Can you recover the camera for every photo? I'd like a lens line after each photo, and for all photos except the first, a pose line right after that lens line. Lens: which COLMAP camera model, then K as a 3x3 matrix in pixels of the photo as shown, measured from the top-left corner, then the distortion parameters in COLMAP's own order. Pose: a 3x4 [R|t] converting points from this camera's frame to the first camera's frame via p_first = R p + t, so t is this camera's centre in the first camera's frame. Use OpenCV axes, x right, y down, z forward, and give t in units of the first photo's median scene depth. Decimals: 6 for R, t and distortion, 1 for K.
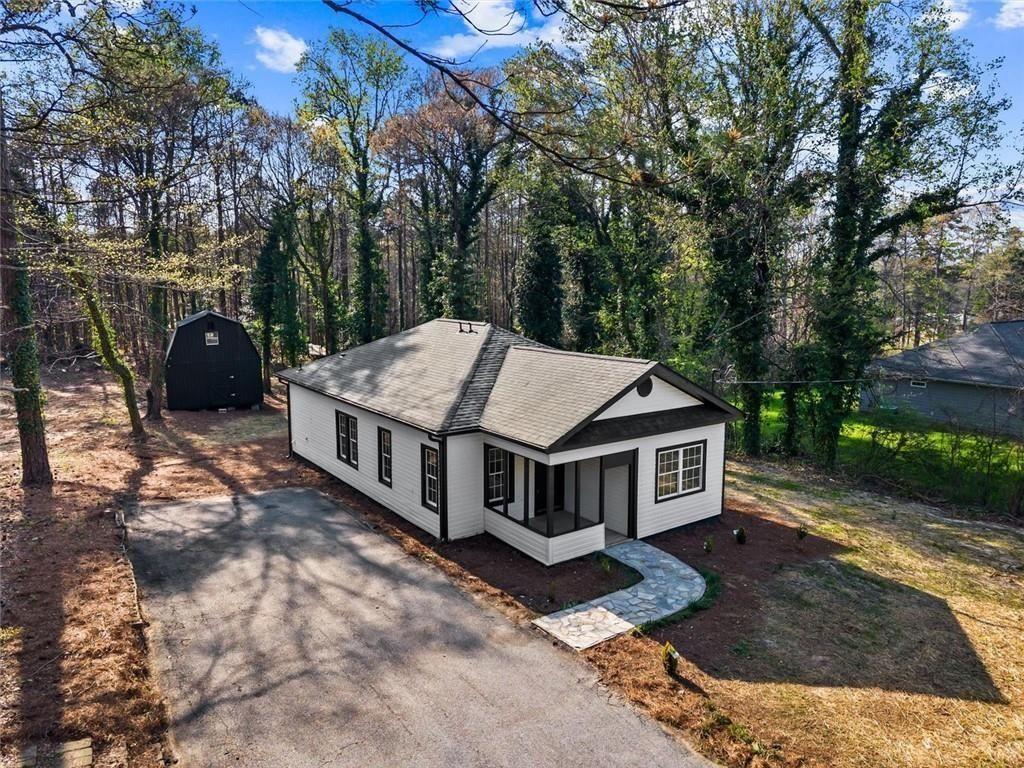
lens RADIAL K [[676.8, 0, 512.4], [0, 676.8, 389.1], [0, 0, 1]] dist [0.012758, -0.000681]
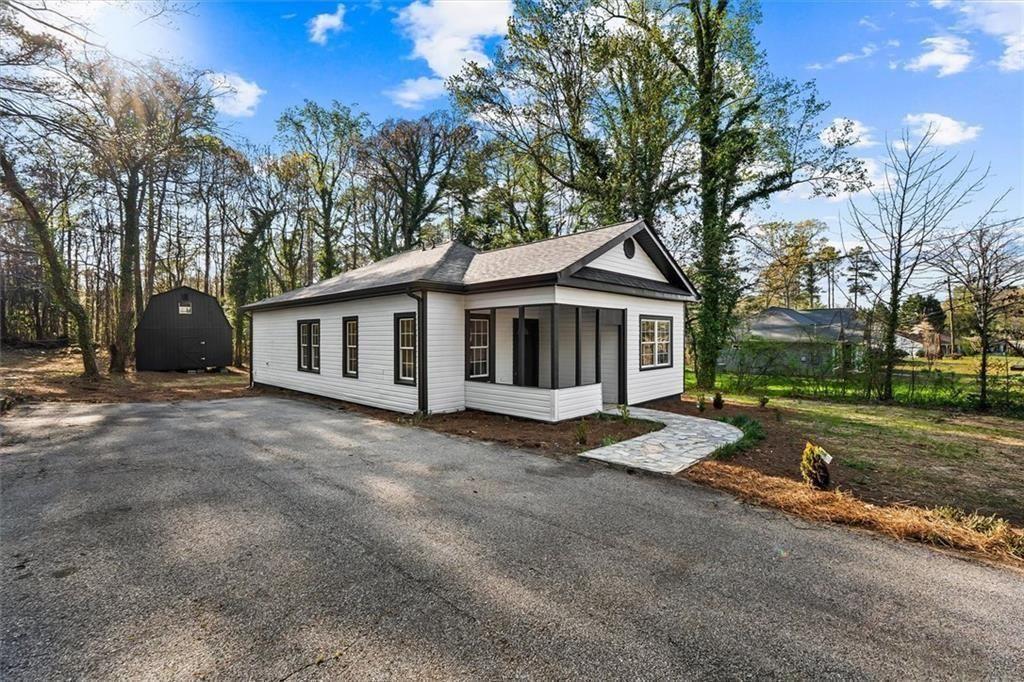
lens RADIAL K [[445.3, 0, 514.9], [0, 445.3, 342.4], [0, 0, 1]] dist [-0.018582, -0.000310]
pose [[0.981419, -0.007258, 0.191741, -0.091478], [0.034320, 0.989810, -0.138197, 0.208623], [-0.188785, 0.142210, 0.971667, 0.392704]]
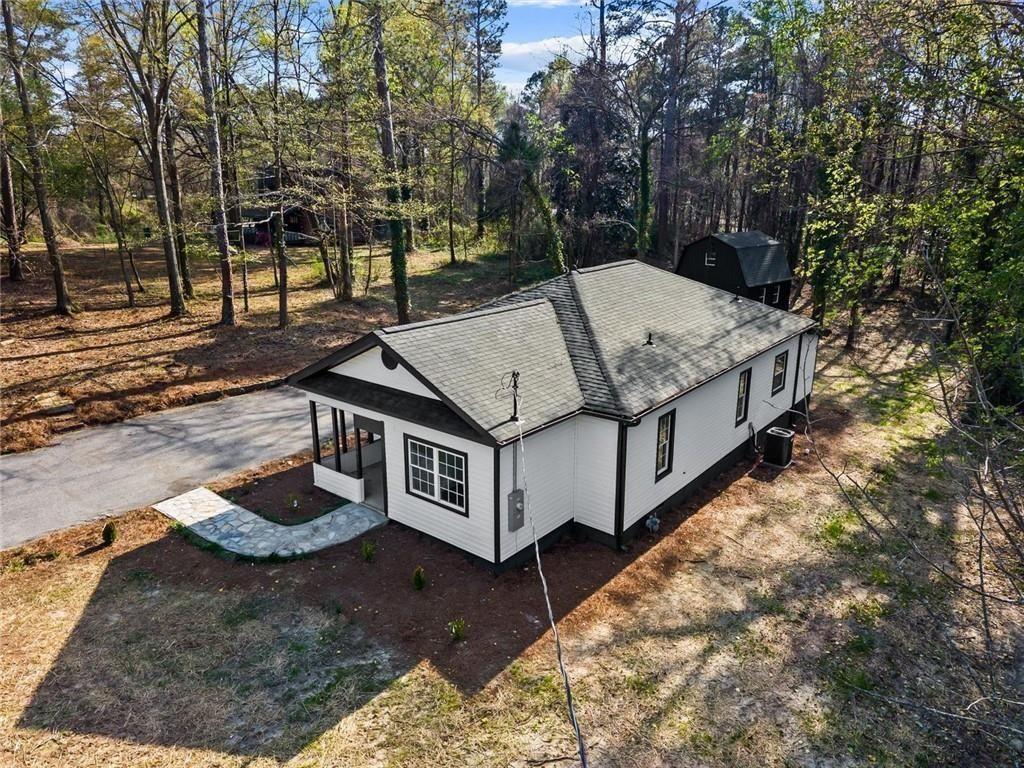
lens RADIAL K [[676.8, 0, 513.9], [0, 676.8, 375.6], [0, 0, 1]] dist [0.012758, -0.000681]
pose [[0.266617, 0.255296, -0.929376, 1.017029], [-0.138747, 0.964403, 0.225114, -0.193563], [0.953763, 0.068929, 0.292548, 0.855894]]
